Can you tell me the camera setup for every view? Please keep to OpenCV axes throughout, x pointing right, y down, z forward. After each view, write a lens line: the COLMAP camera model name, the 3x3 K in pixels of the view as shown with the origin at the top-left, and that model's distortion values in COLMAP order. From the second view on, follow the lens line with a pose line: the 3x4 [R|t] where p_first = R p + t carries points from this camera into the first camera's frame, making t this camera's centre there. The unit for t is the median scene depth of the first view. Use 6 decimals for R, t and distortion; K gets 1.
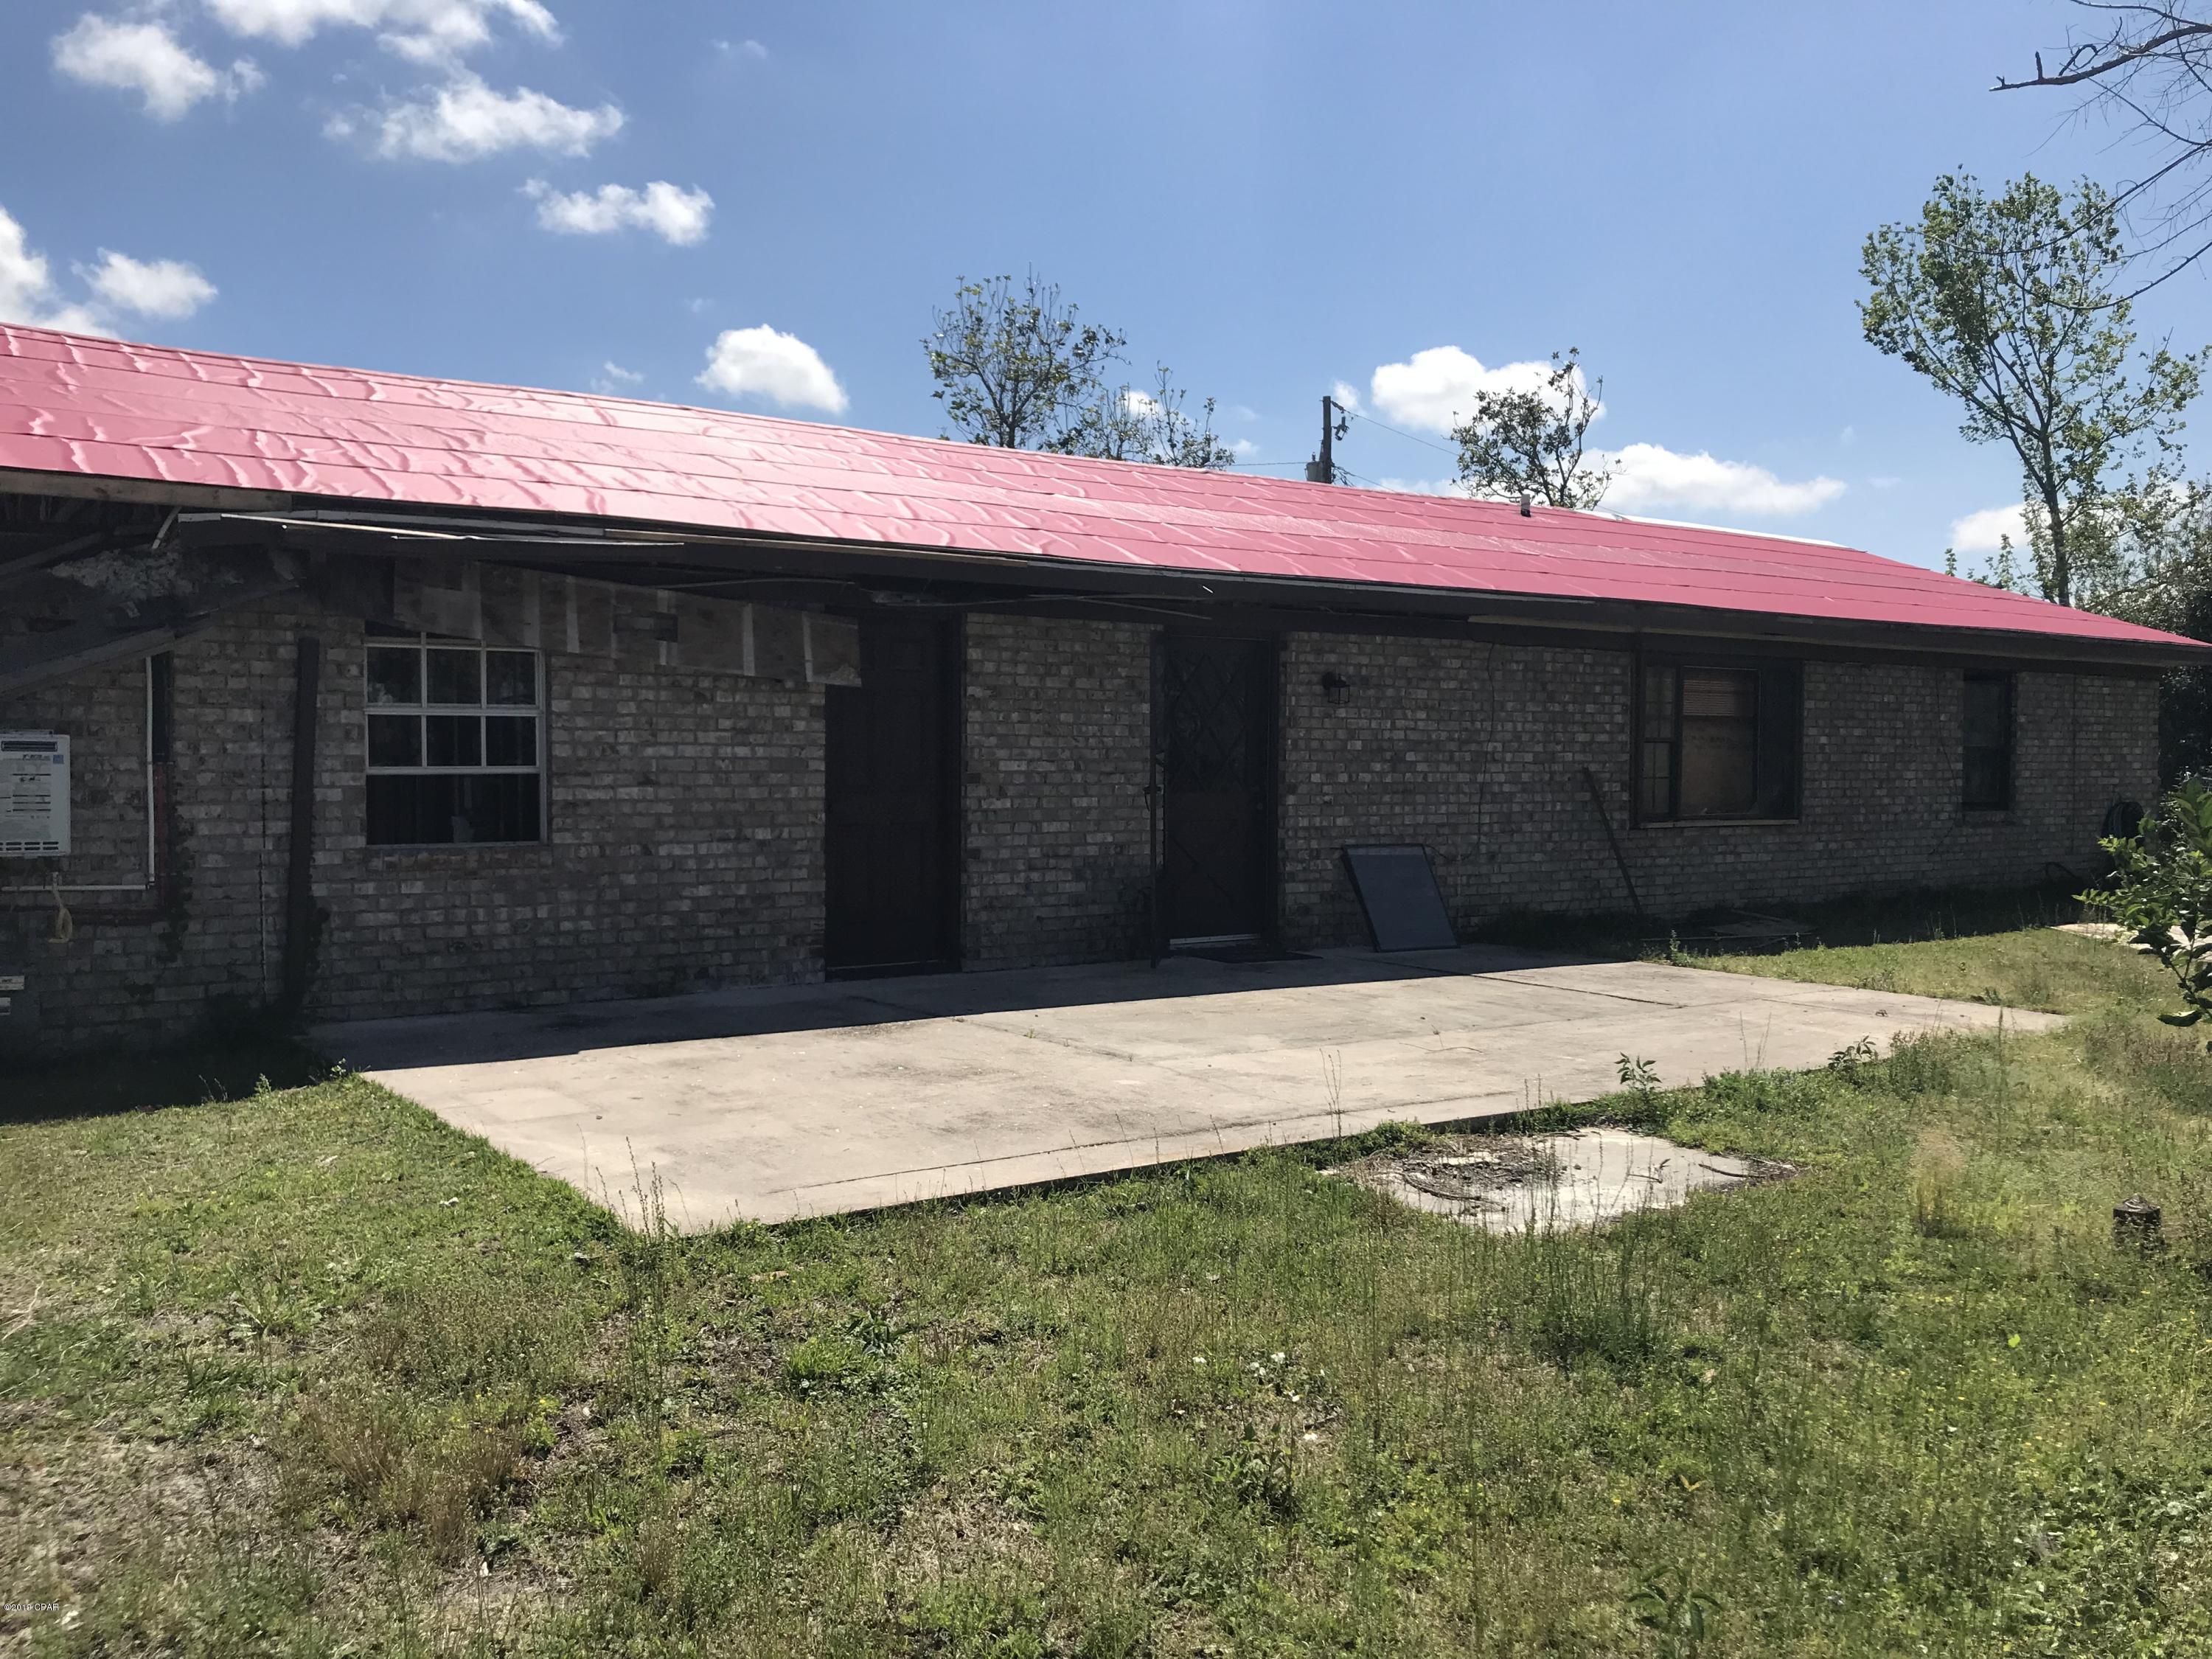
lens RADIAL K [[1837.8, 0, 1110.2], [0, 1837.8, 821.4], [0, 0, 1]] dist [0.040061, -0.053804]
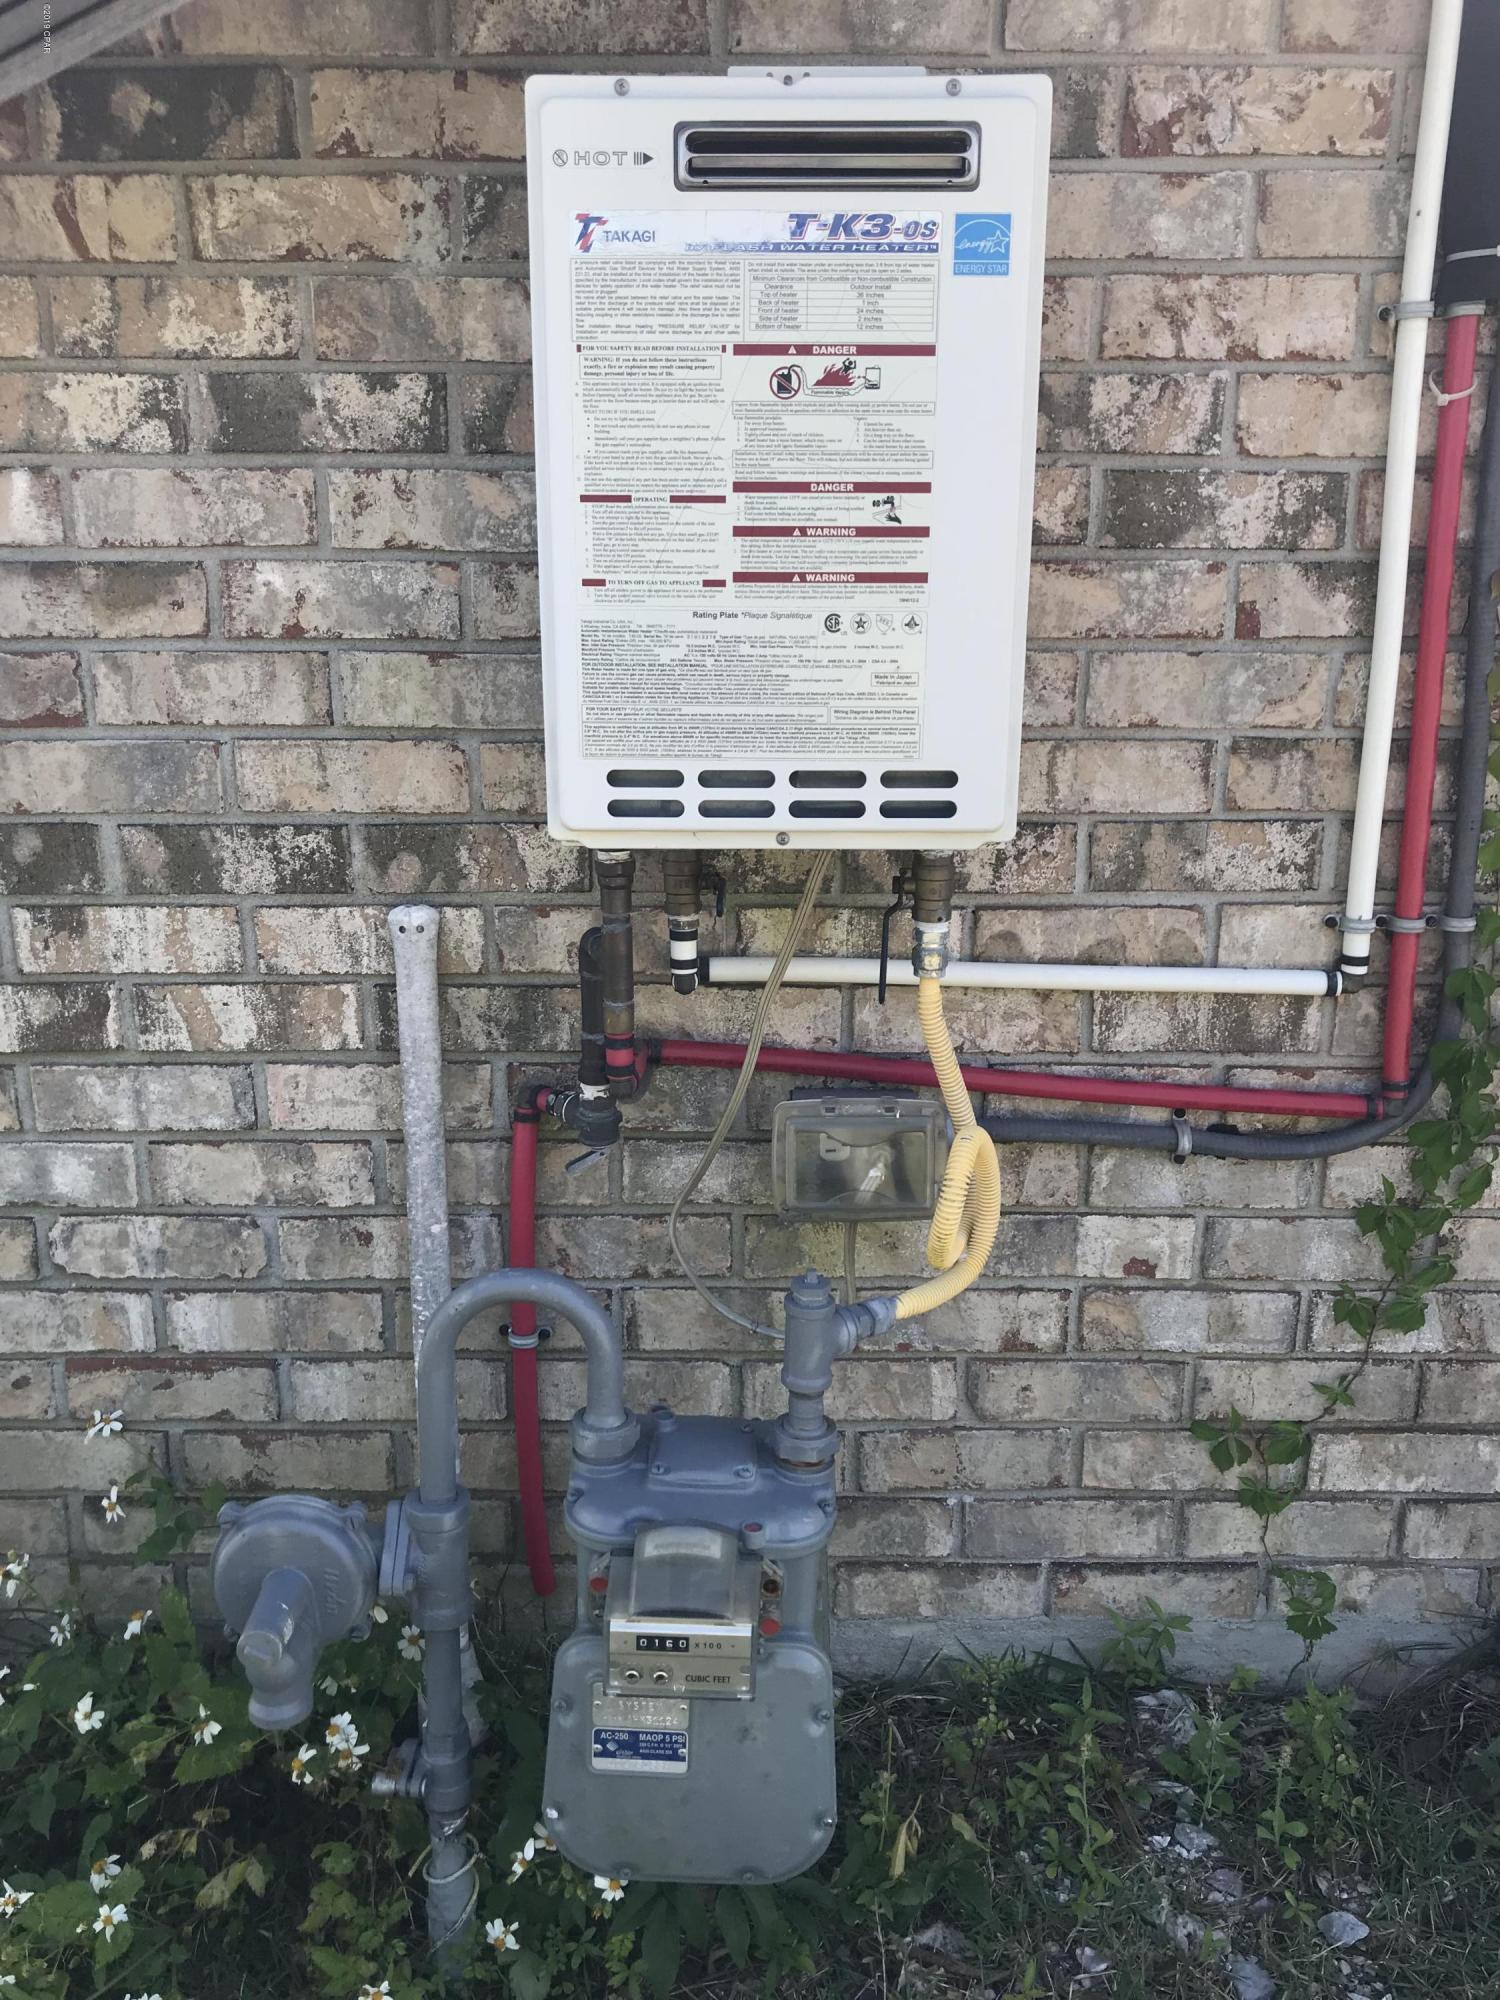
lens RADIAL K [[1661.7, 0, 707.2], [0, 1661.7, 1089.2], [0, 0, 1]] dist [0.040061, -0.053804]
pose [[0.801863, 0.159669, -0.575779, -0.416631], [0.000973, 0.963284, 0.268482, -0.001821], [0.597507, -0.215846, 0.772267, 0.726252]]
